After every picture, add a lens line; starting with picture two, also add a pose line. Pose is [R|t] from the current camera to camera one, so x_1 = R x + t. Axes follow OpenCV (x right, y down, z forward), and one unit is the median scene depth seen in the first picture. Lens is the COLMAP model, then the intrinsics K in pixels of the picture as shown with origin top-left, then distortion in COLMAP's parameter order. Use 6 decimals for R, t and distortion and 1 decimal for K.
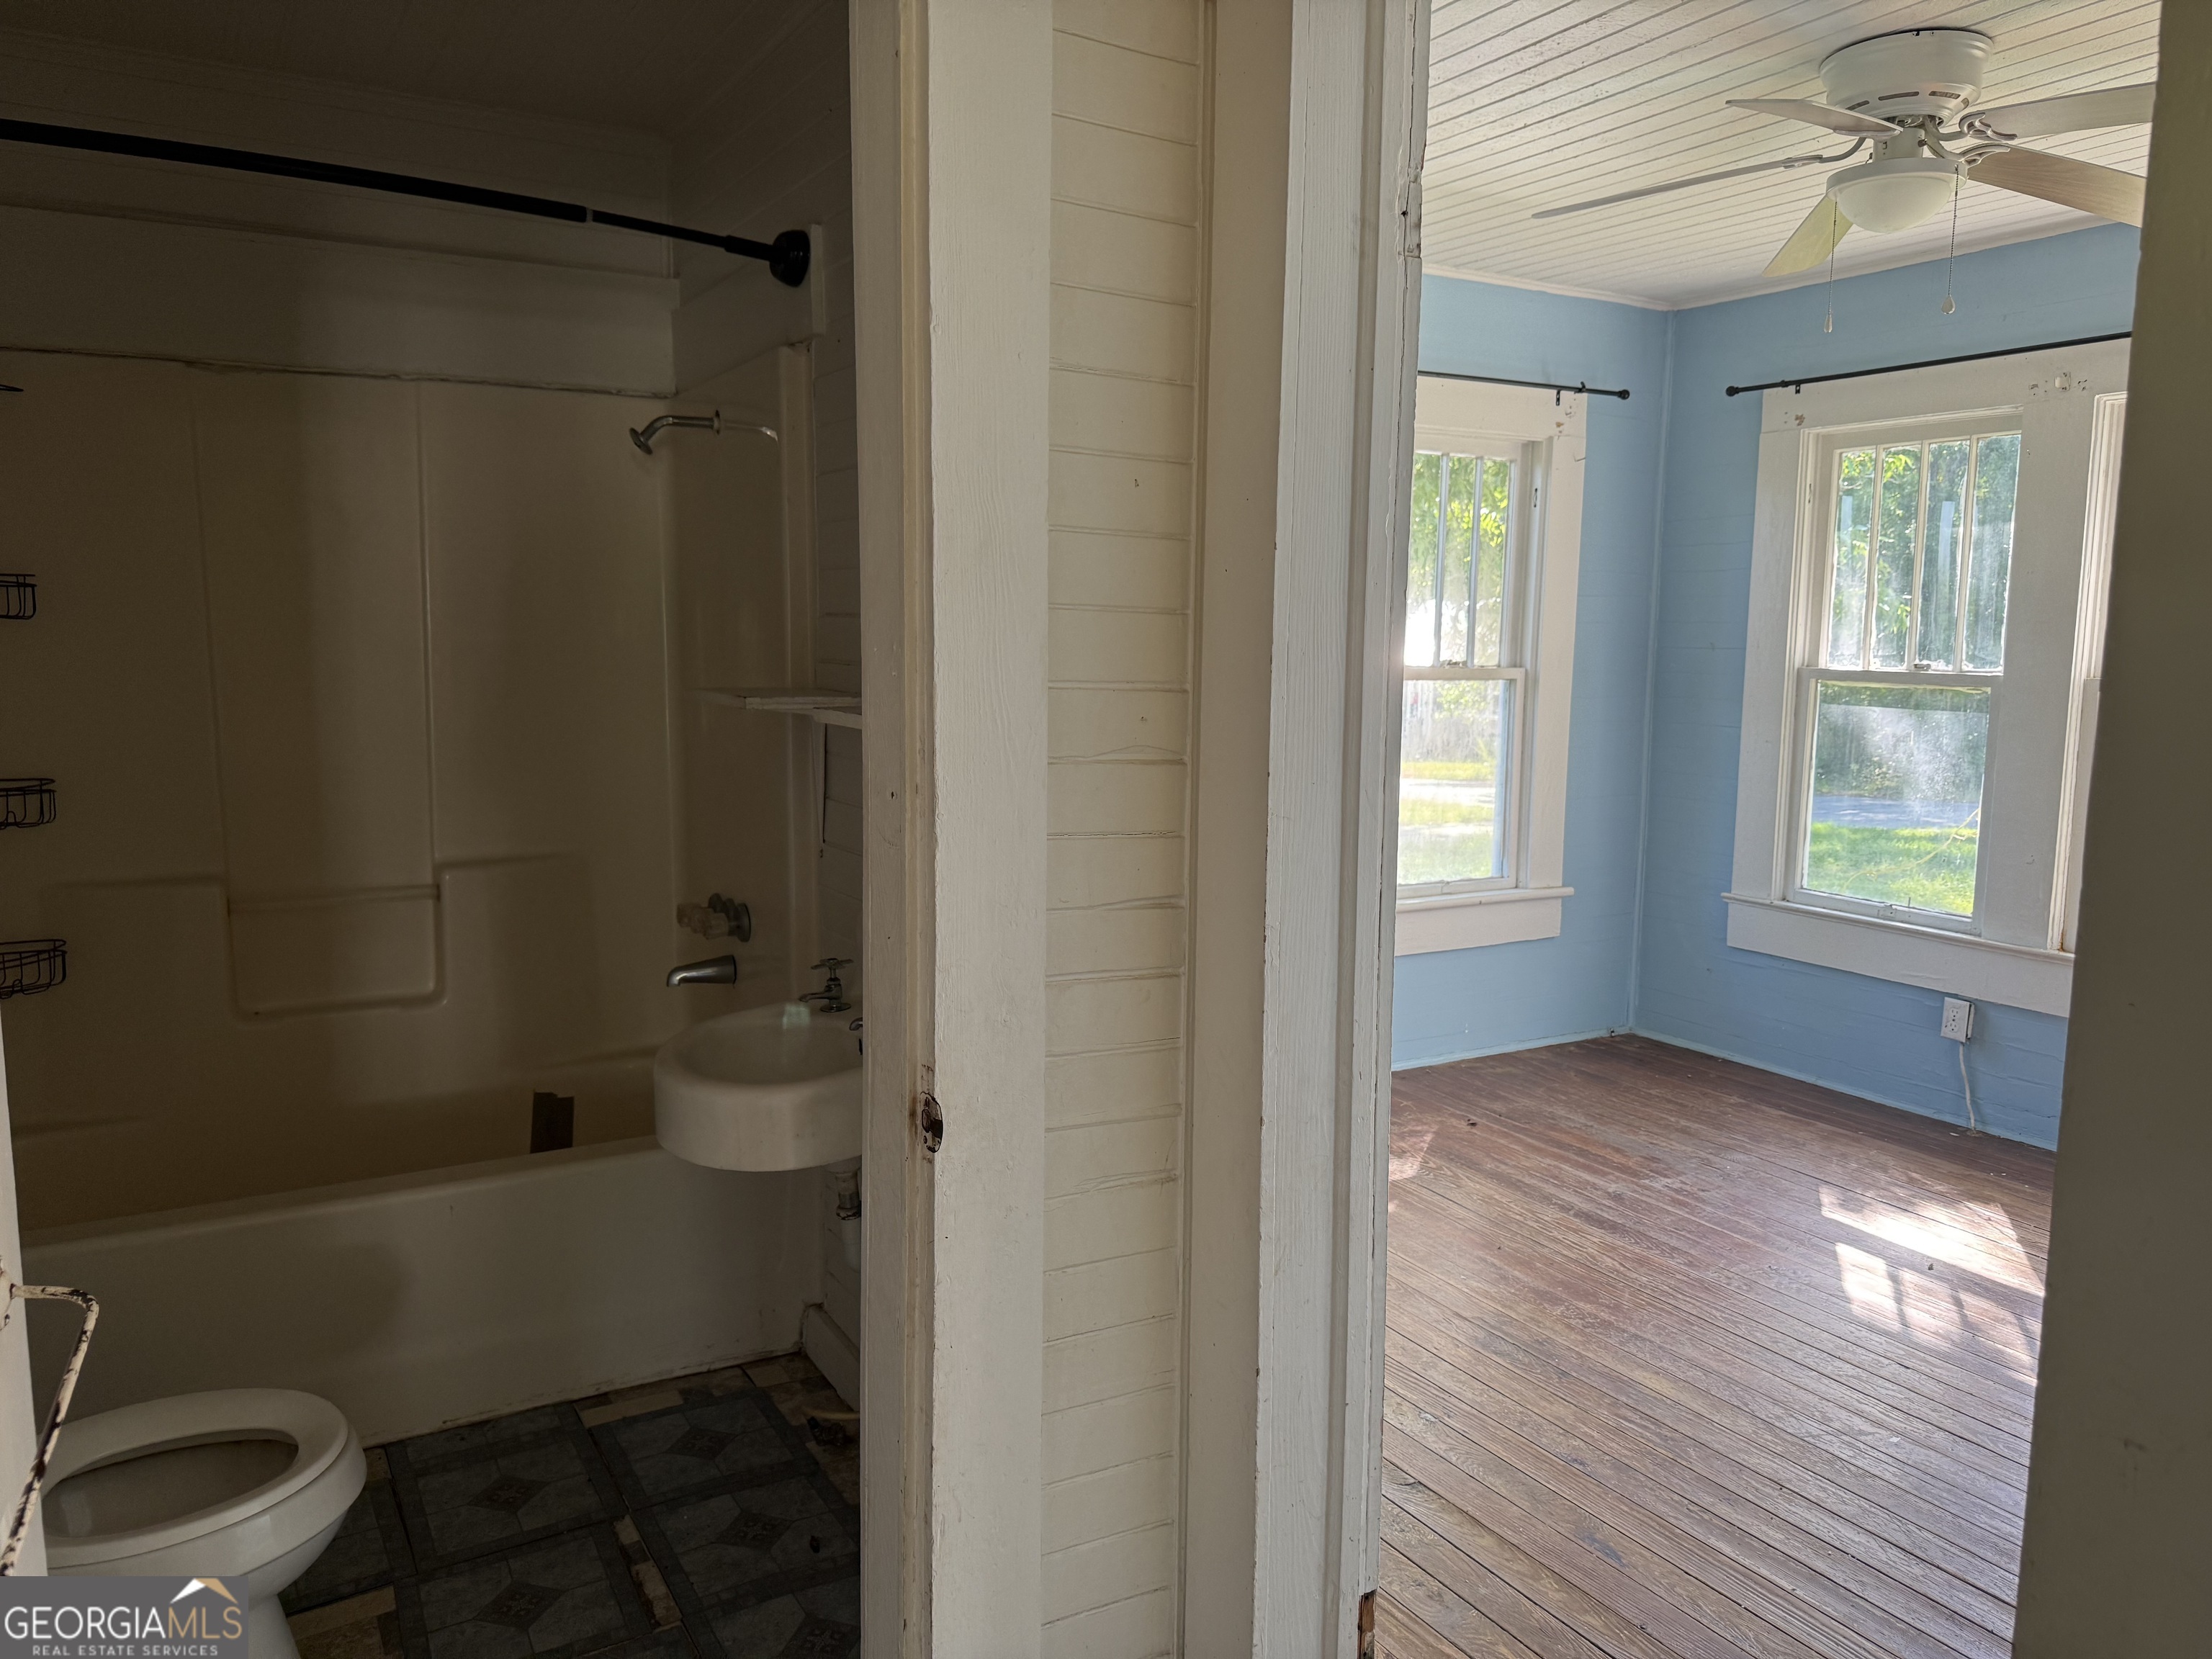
lens RADIAL K [[1585.3, 0, 1120.9], [0, 1585.3, 834.1], [0, 0, 1]] dist [0.087204, -0.129429]
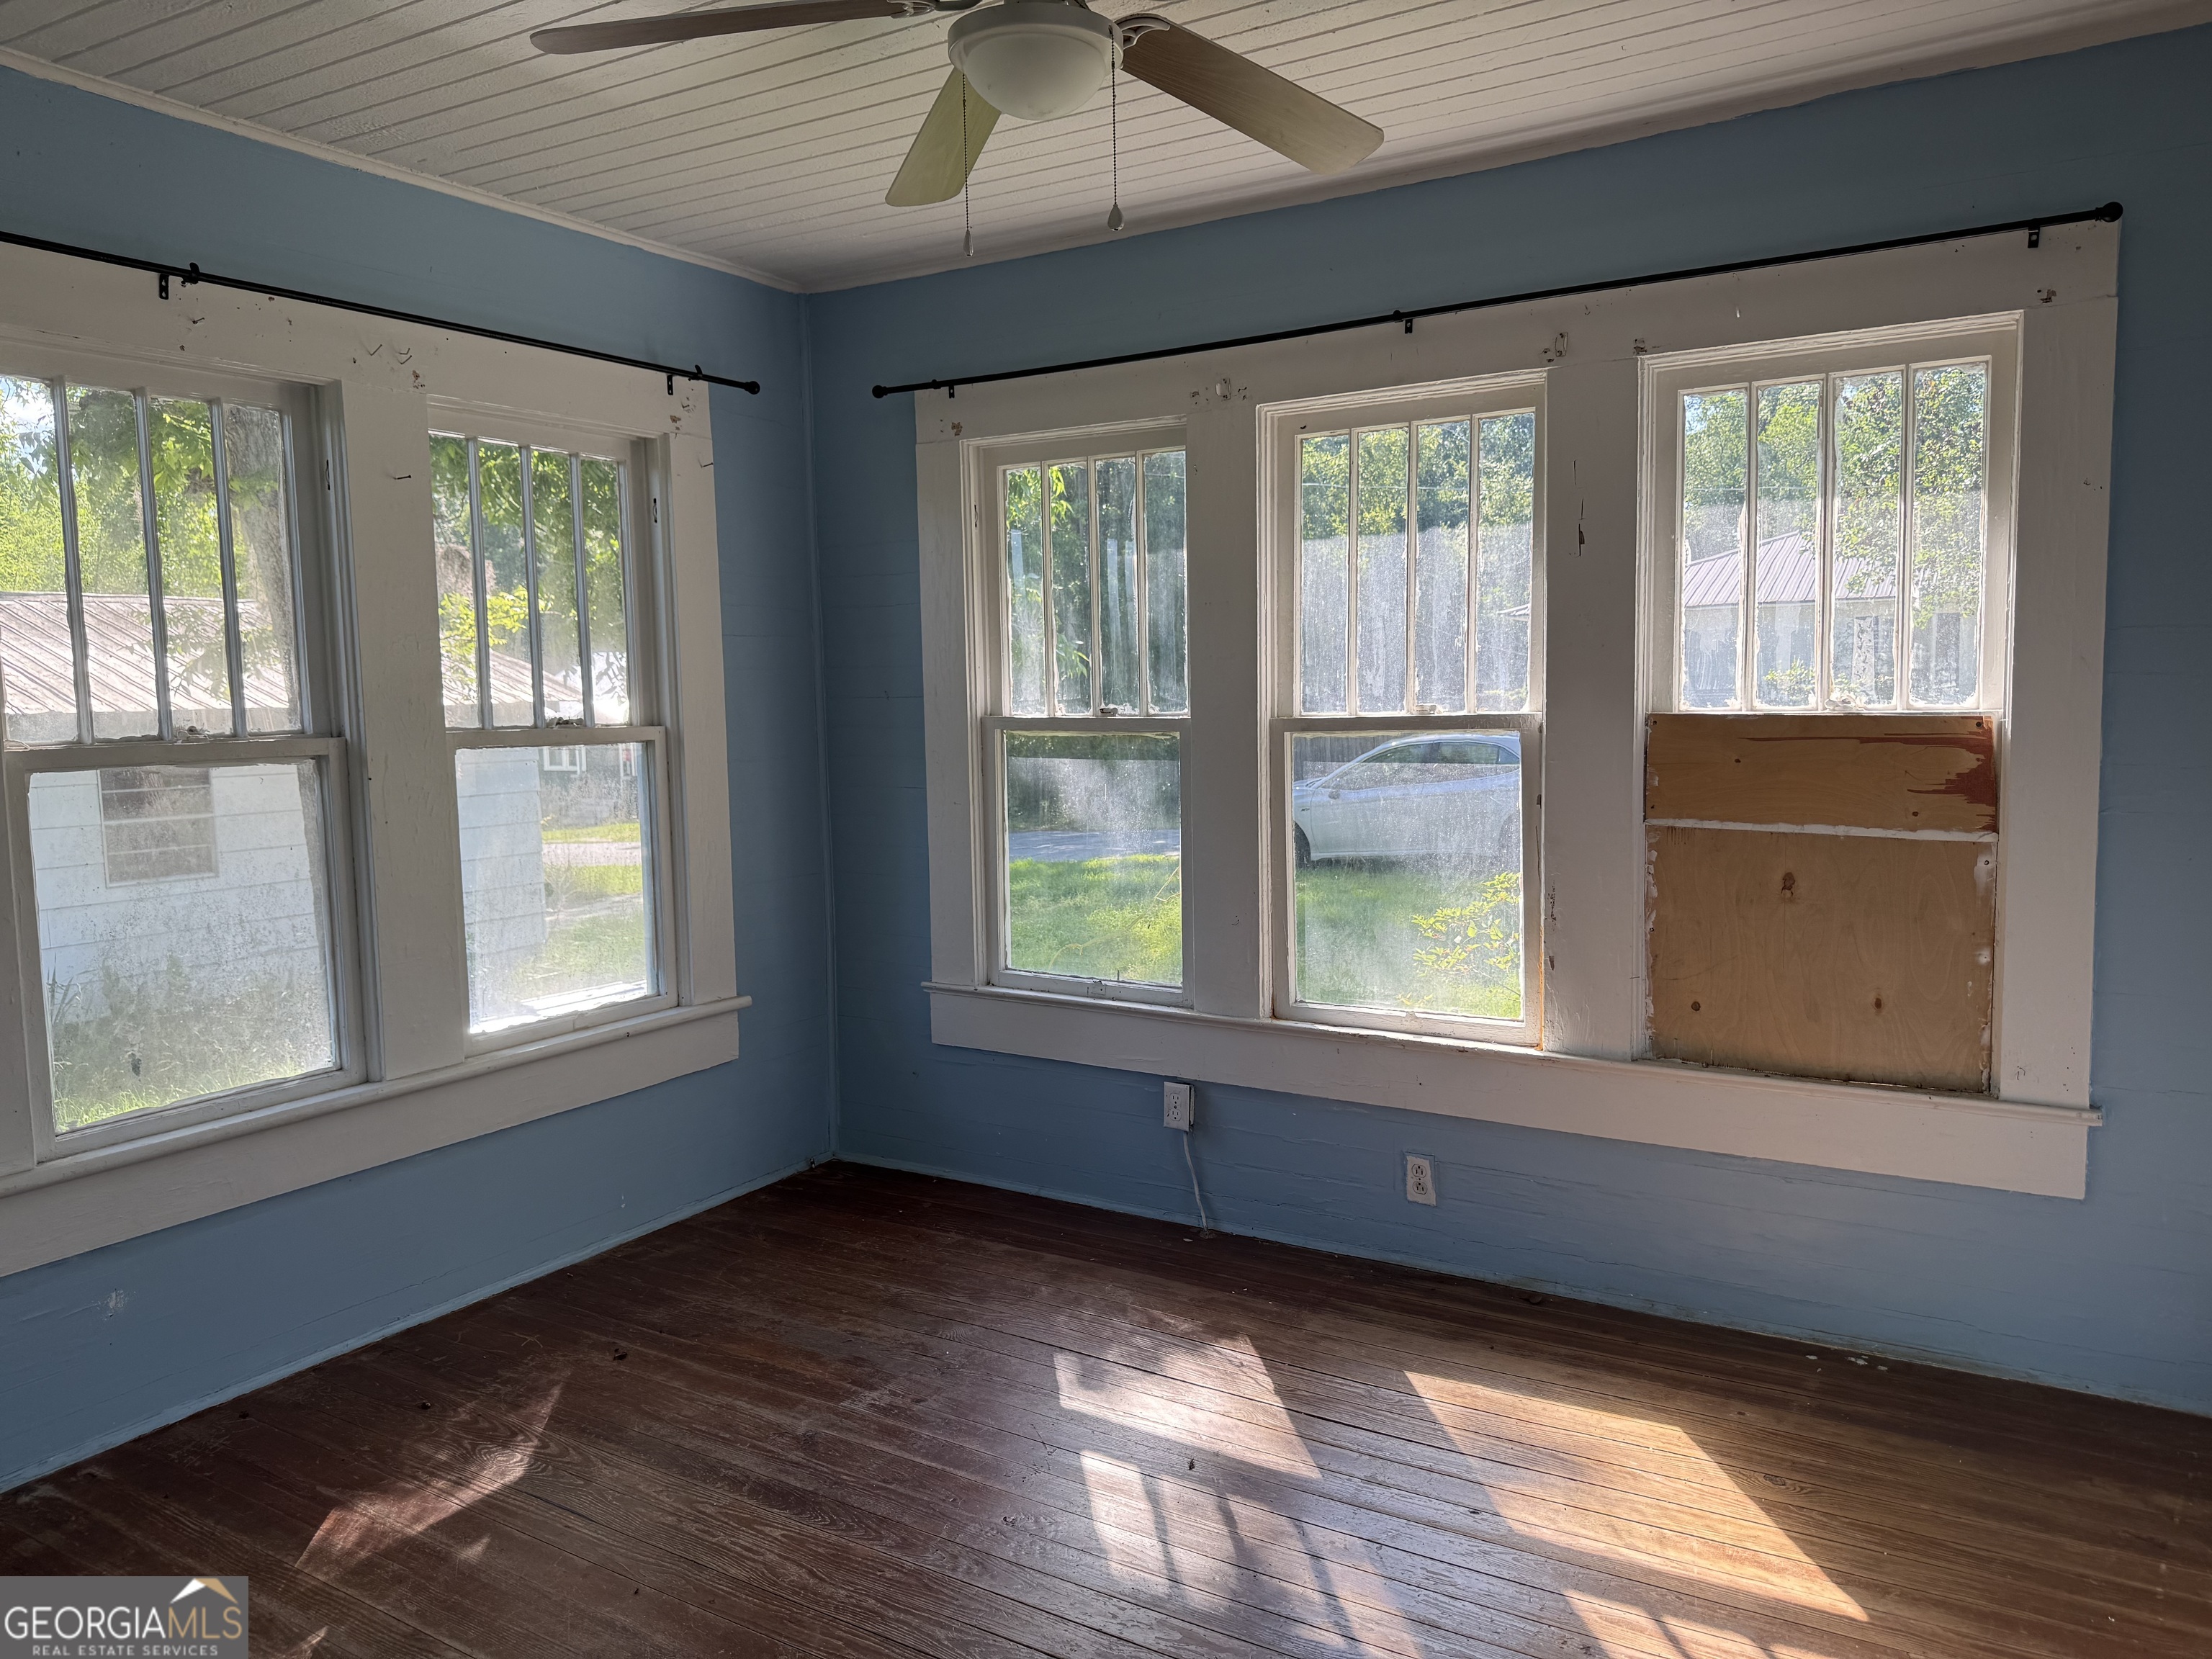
lens RADIAL K [[1585.3, 0, 1120.9], [0, 1585.3, 834.1], [0, 0, 1]] dist [0.087204, -0.129429]
pose [[0.886881, -0.068611, 0.456875, 0.128163], [0.084753, 0.996291, -0.014903, -0.029483], [-0.454158, 0.051939, 0.889406, 0.284684]]
